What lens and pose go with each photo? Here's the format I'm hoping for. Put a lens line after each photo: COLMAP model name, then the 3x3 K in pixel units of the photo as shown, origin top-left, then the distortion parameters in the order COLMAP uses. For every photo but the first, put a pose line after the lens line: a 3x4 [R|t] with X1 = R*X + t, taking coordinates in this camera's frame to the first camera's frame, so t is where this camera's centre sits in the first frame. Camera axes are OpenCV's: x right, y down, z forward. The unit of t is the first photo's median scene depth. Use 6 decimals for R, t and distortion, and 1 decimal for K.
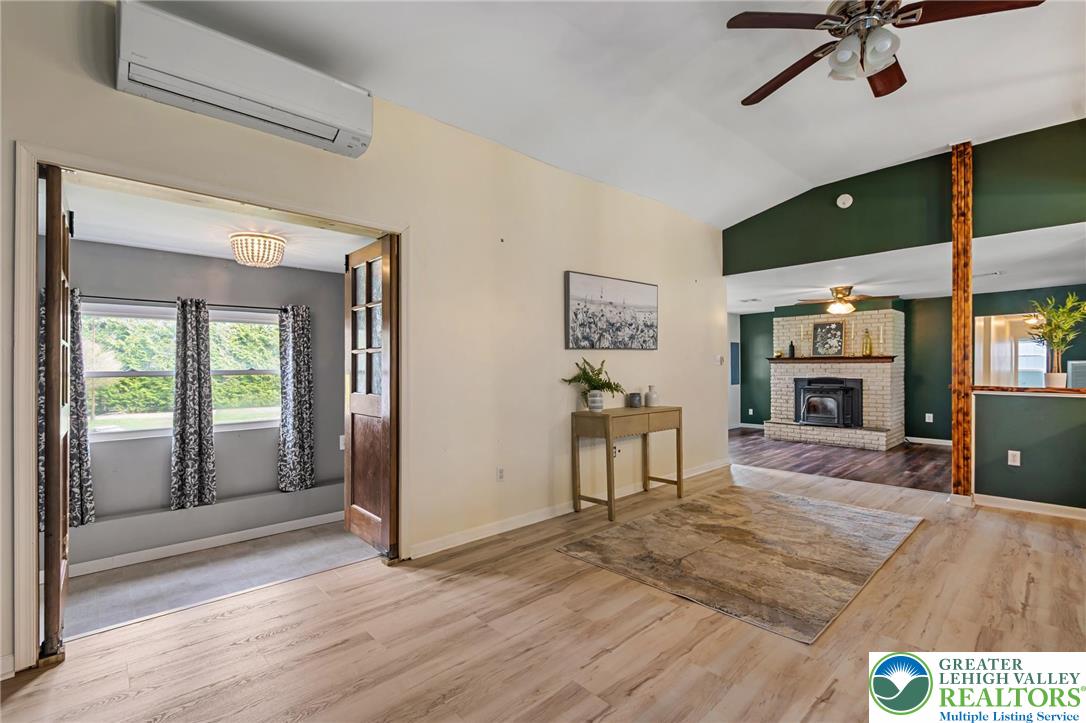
lens RADIAL K [[487.6, 0, 550.9], [0, 487.6, 365.0], [0, 0, 1]] dist [0.010313, -0.005350]
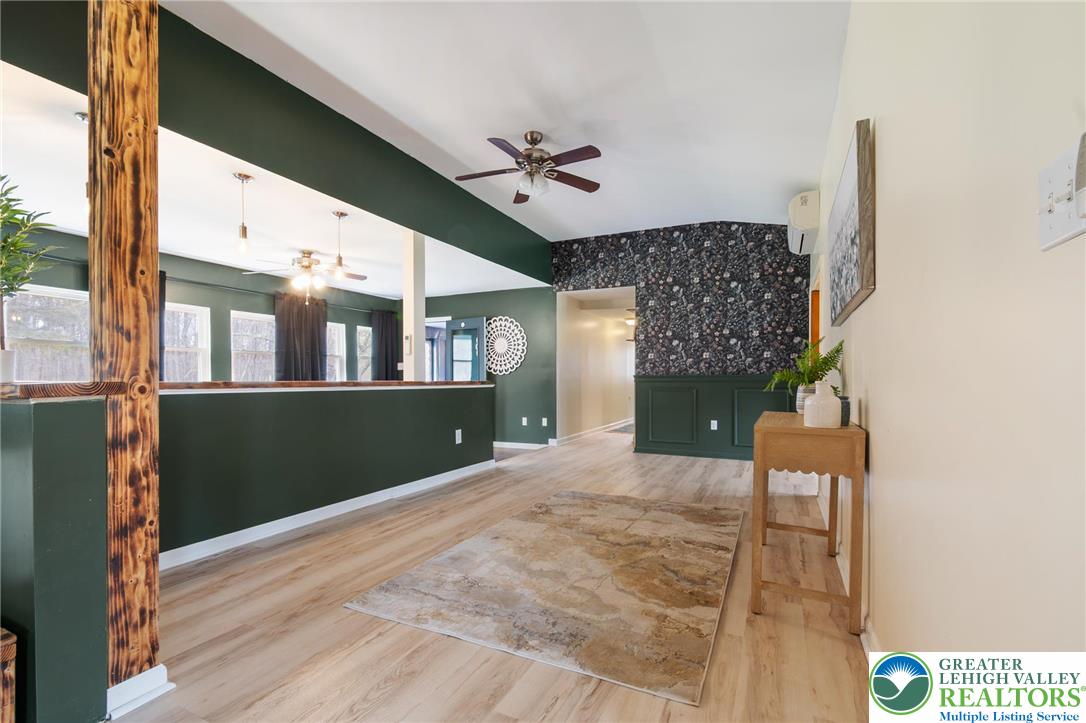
lens RADIAL K [[487.6, 0, 537.6], [0, 487.6, 381.8], [0, 0, 1]] dist [0.010313, -0.005350]
pose [[-0.938234, 0.007458, -0.345922, 0.656440], [0.006742, 0.999972, 0.003272, 0.041981], [0.345936, 0.000737, -0.938258, 1.425760]]
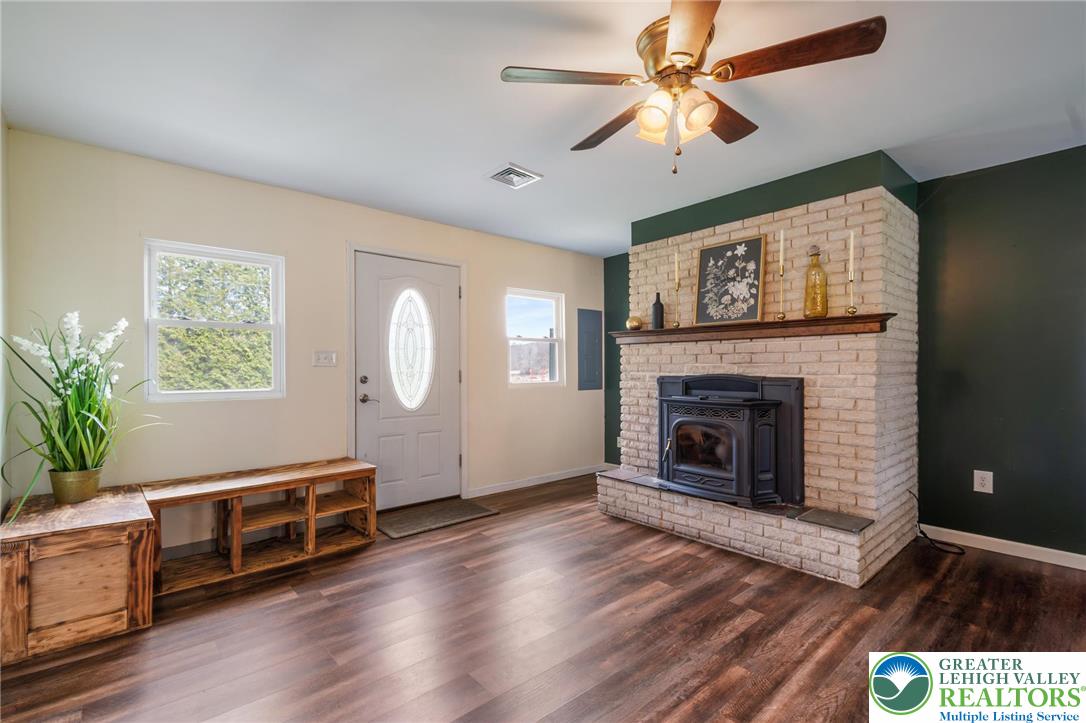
lens RADIAL K [[487.6, 0, 545.8], [0, 487.6, 364.3], [0, 0, 1]] dist [0.010313, -0.005350]
pose [[0.999411, 0.003803, -0.034119, 0.858974], [-0.004028, 0.999971, -0.006531, 0.039484], [0.034093, 0.006665, 0.999396, 1.172359]]
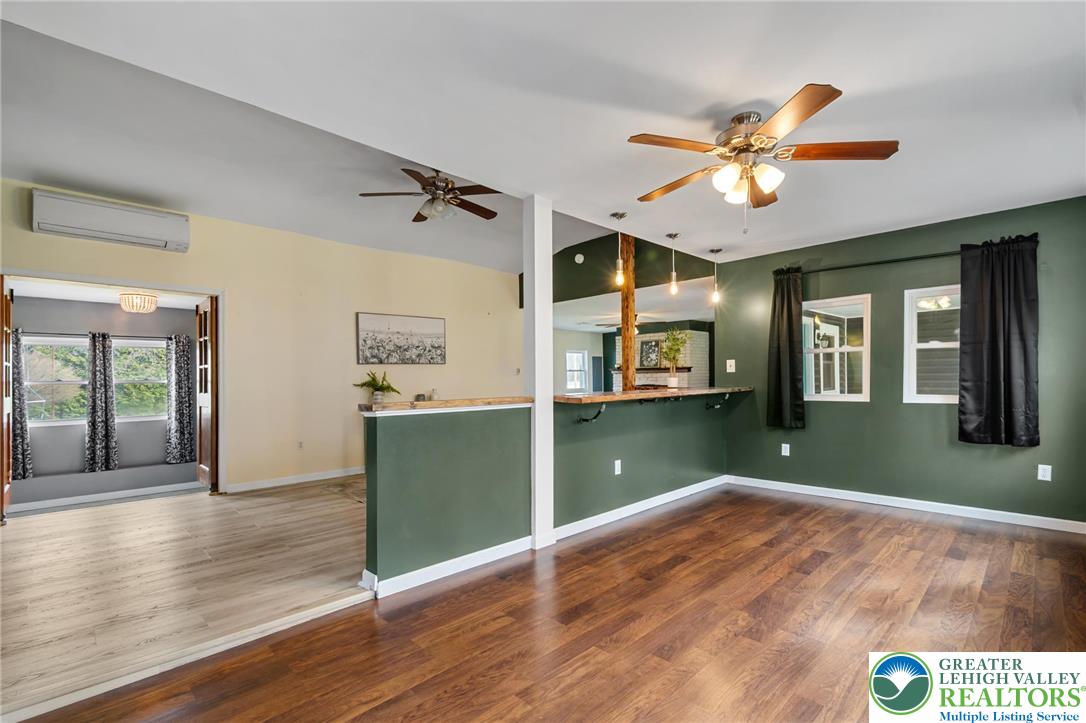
lens RADIAL K [[487.6, 0, 542.0], [0, 487.6, 376.5], [0, 0, 1]] dist [0.010313, -0.005350]
pose [[0.999644, -0.007540, 0.025602, 0.521809], [0.007610, 0.999968, -0.002621, 0.012573], [-0.025581, 0.002815, 0.999669, -0.479800]]
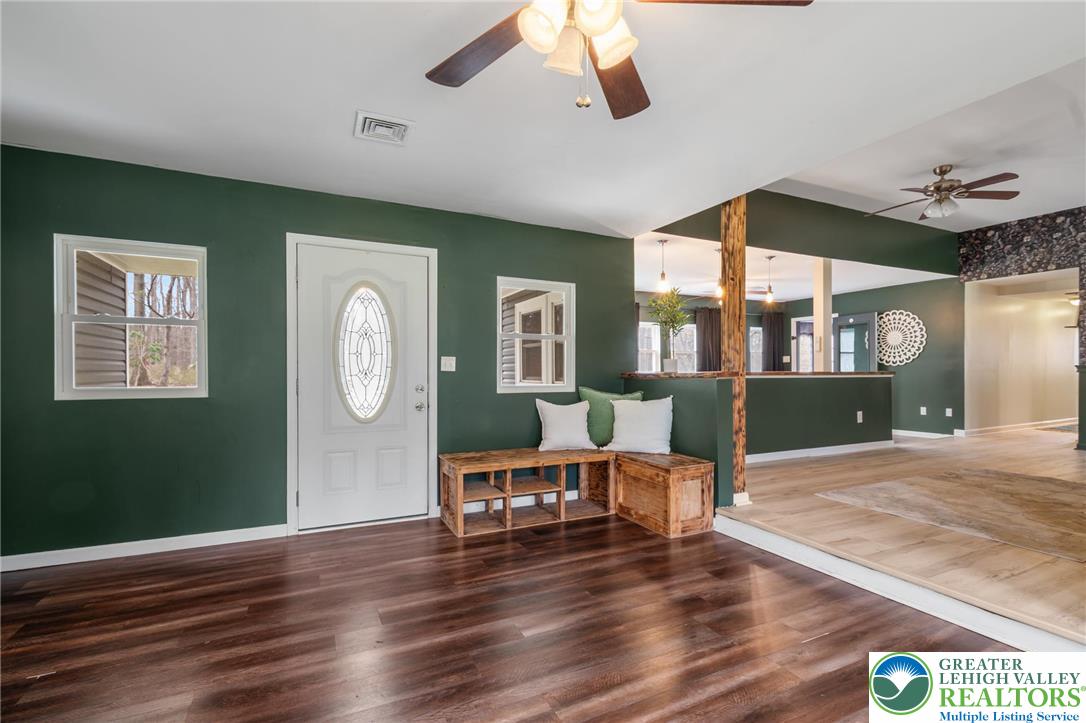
lens RADIAL K [[487.6, 0, 543.8], [0, 487.6, 373.7], [0, 0, 1]] dist [0.010313, -0.005350]
pose [[-0.951958, 0.006193, 0.306165, 0.873499], [0.006477, 0.999979, -0.000089, 0.043062], [-0.306160, 0.001898, -0.951978, 1.913525]]
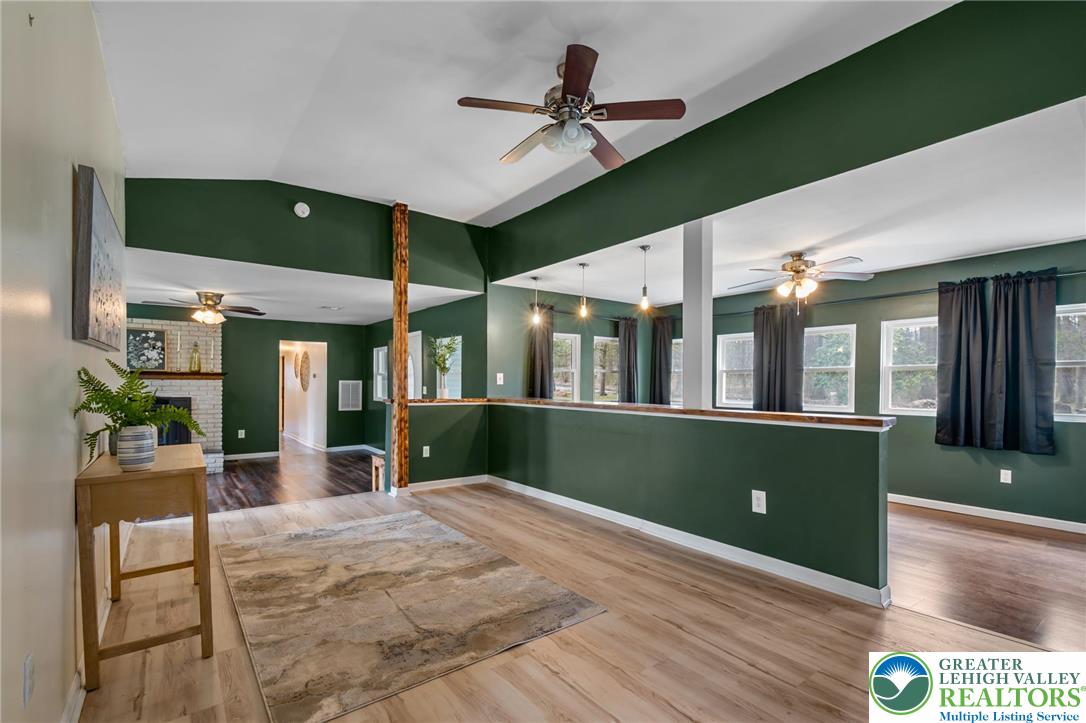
lens RADIAL K [[487.6, 0, 541.8], [0, 487.6, 387.7], [0, 0, 1]] dist [0.010313, -0.005350]
pose [[0.117253, -0.000700, 0.993102, -0.338363], [-0.008451, 0.999963, 0.001702, 0.007024], [-0.993066, -0.008592, 0.117243, 0.491516]]
